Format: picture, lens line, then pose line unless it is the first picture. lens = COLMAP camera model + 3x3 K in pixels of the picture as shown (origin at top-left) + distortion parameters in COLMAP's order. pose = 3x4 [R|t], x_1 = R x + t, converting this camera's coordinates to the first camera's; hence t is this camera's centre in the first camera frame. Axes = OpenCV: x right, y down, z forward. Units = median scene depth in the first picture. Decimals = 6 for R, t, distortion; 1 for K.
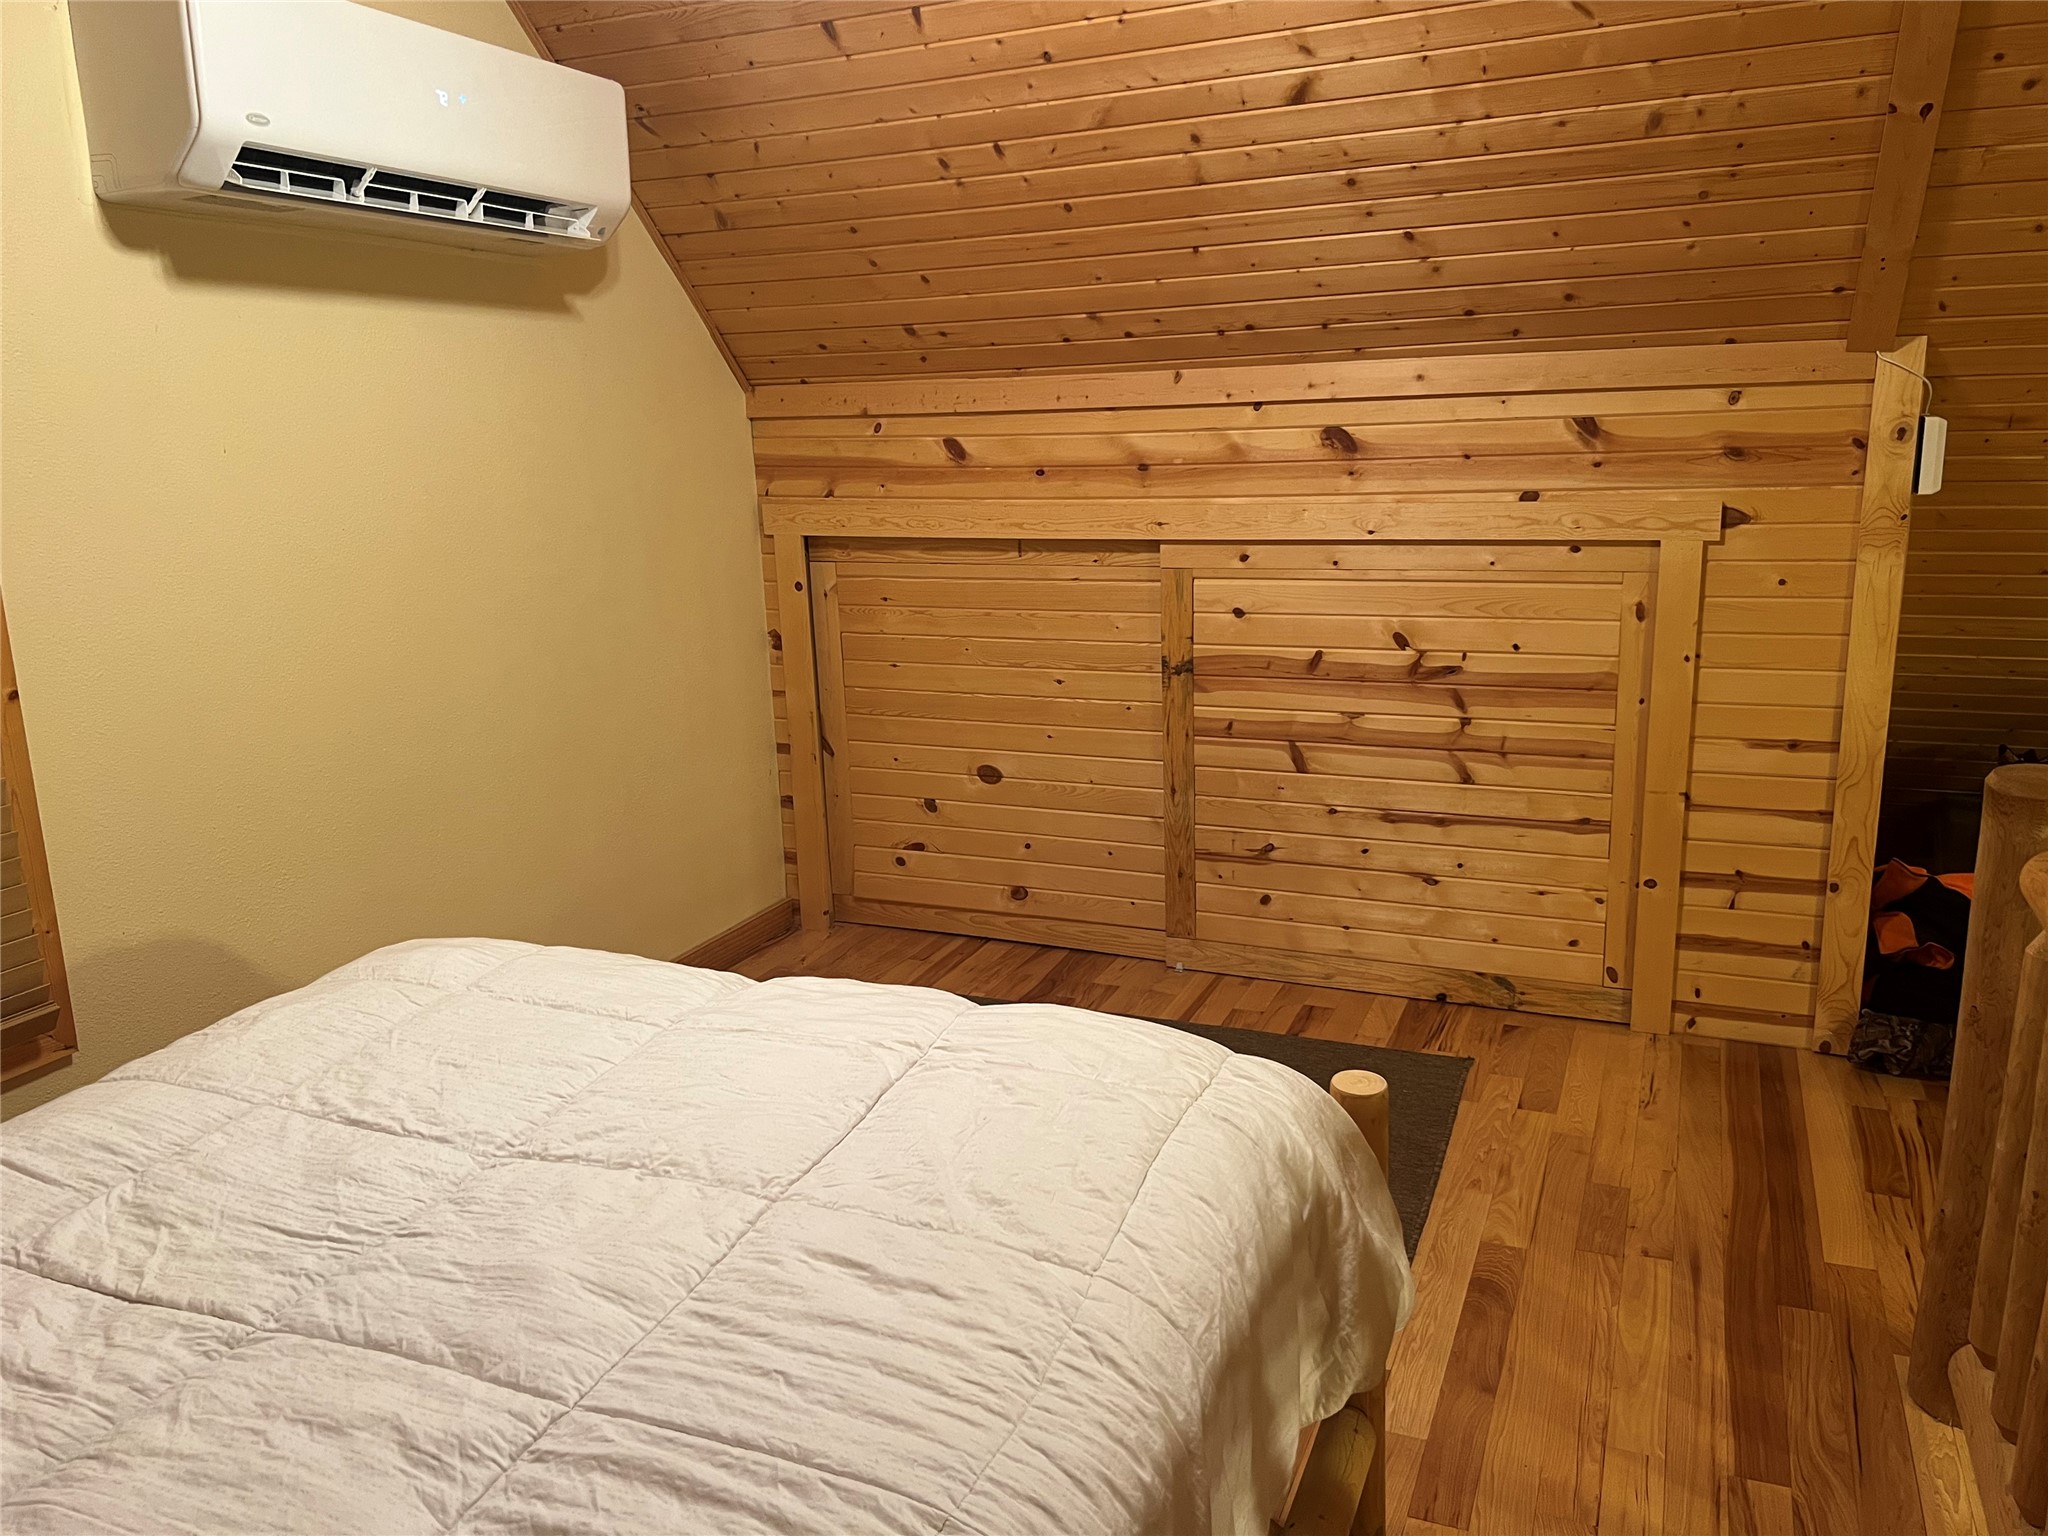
lens RADIAL K [[1534.2, 0, 1019.9], [0, 1534.2, 761.4], [0, 0, 1]] dist [0.047694, -0.059350]
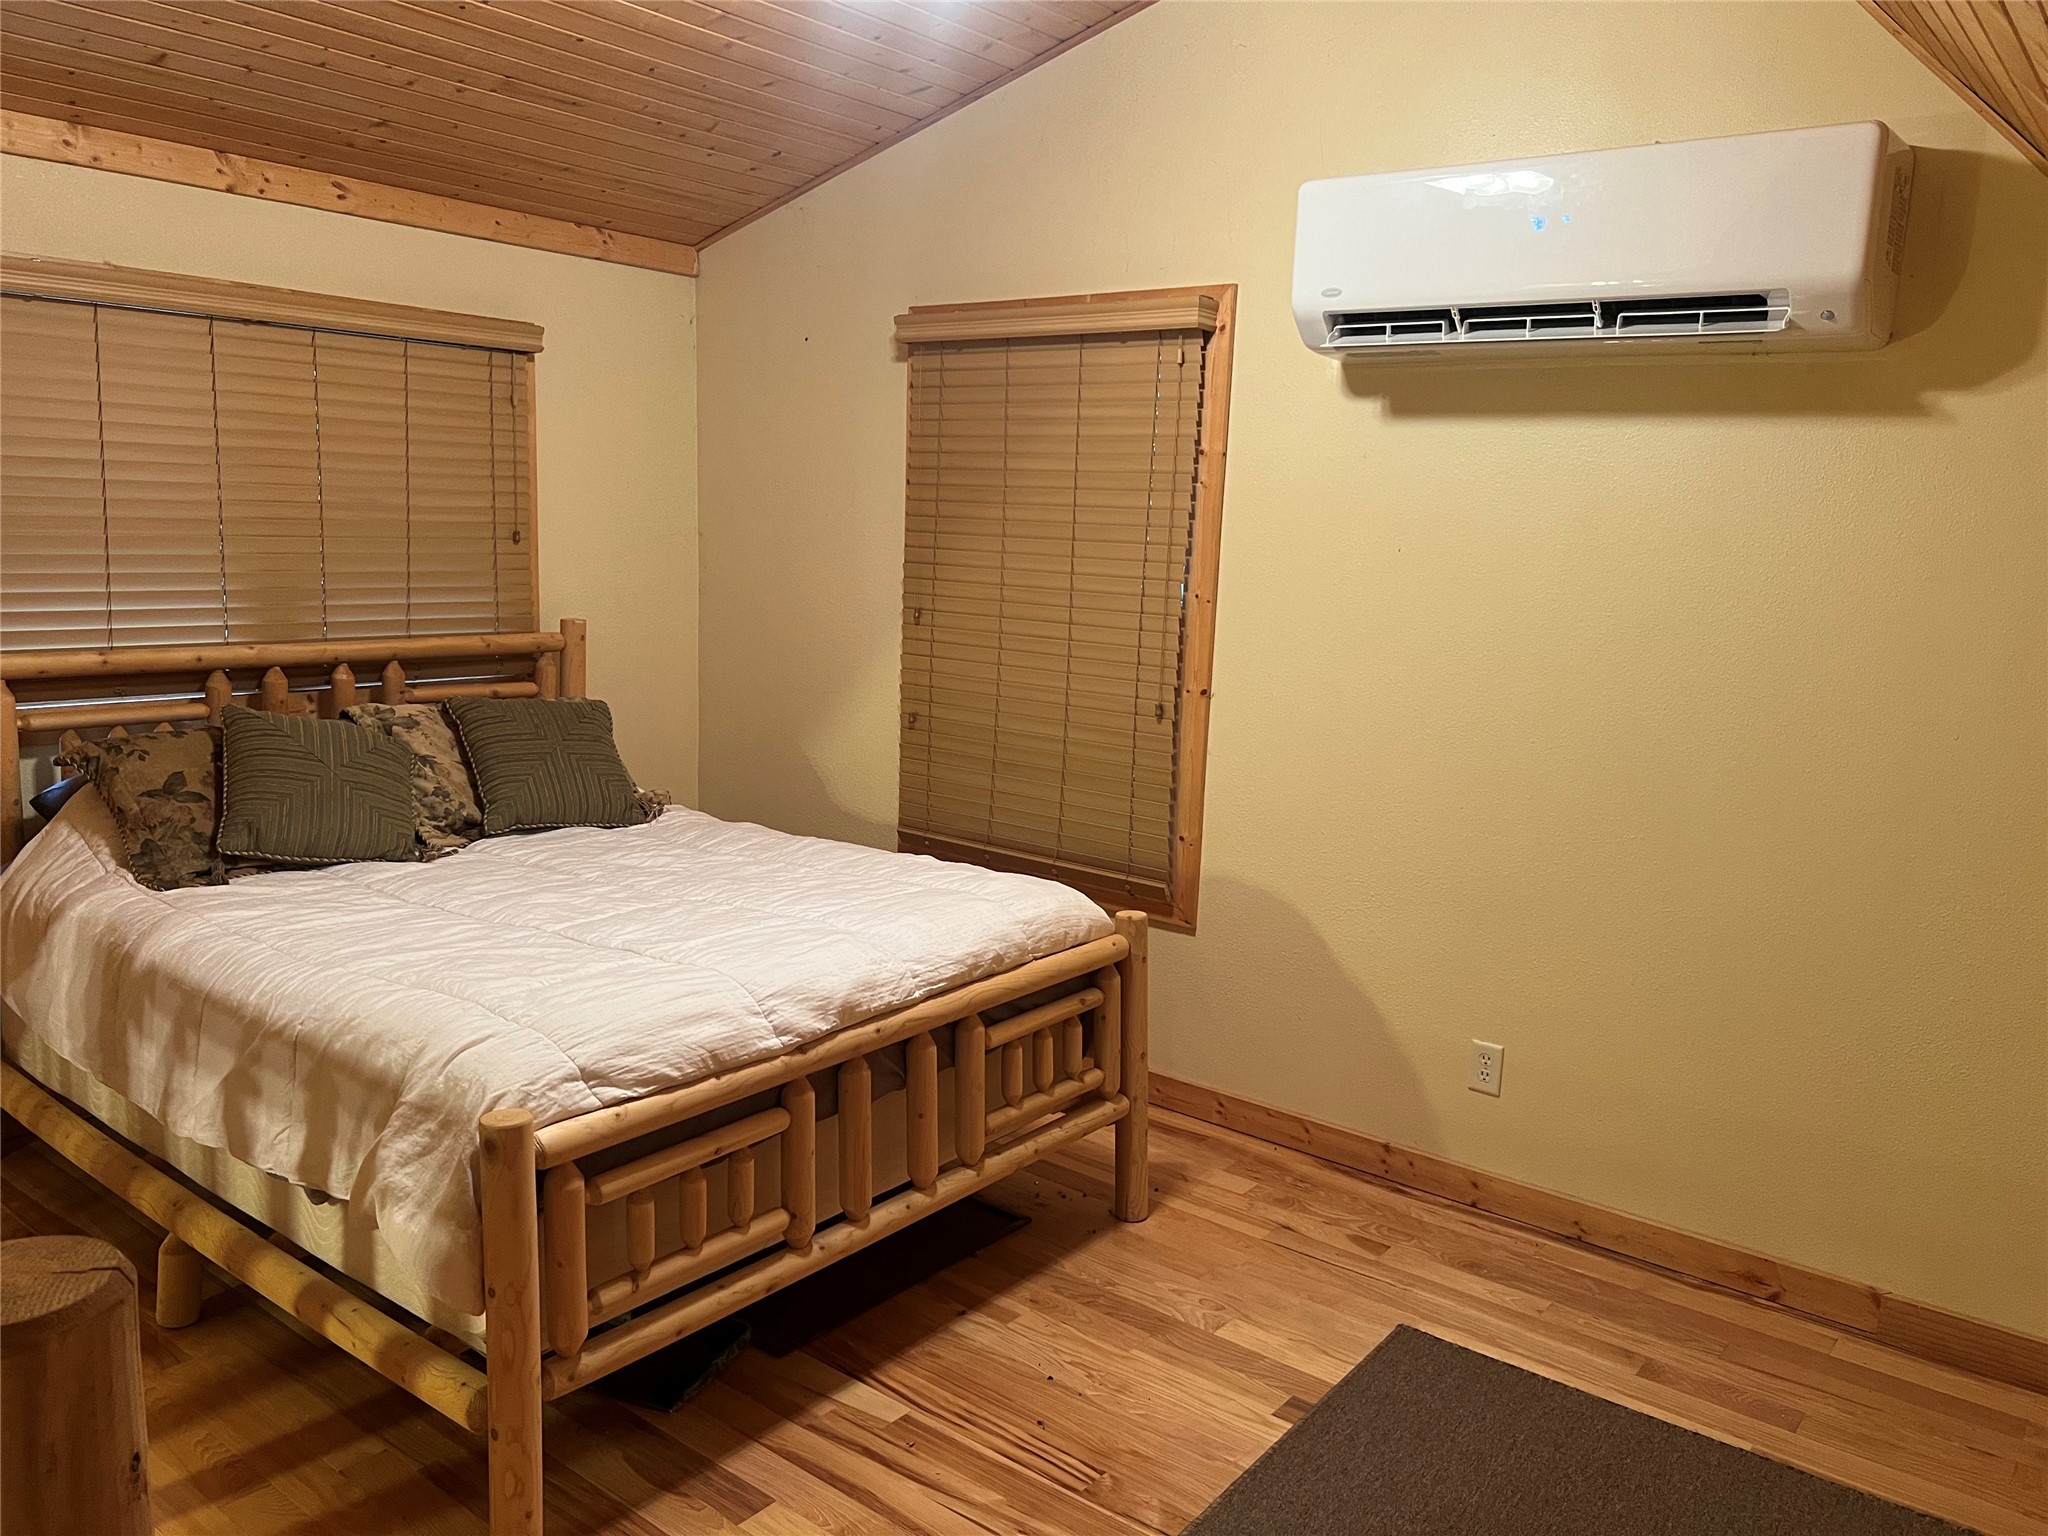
lens RADIAL K [[1534.2, 0, 1023.2], [0, 1534.2, 771.3], [0, 0, 1]] dist [0.047694, -0.059350]
pose [[-0.256435, 0.181405, -0.949386, 0.805888], [-0.242725, 0.938669, 0.244919, -0.275779], [0.935588, 0.293245, -0.196676, 1.060052]]
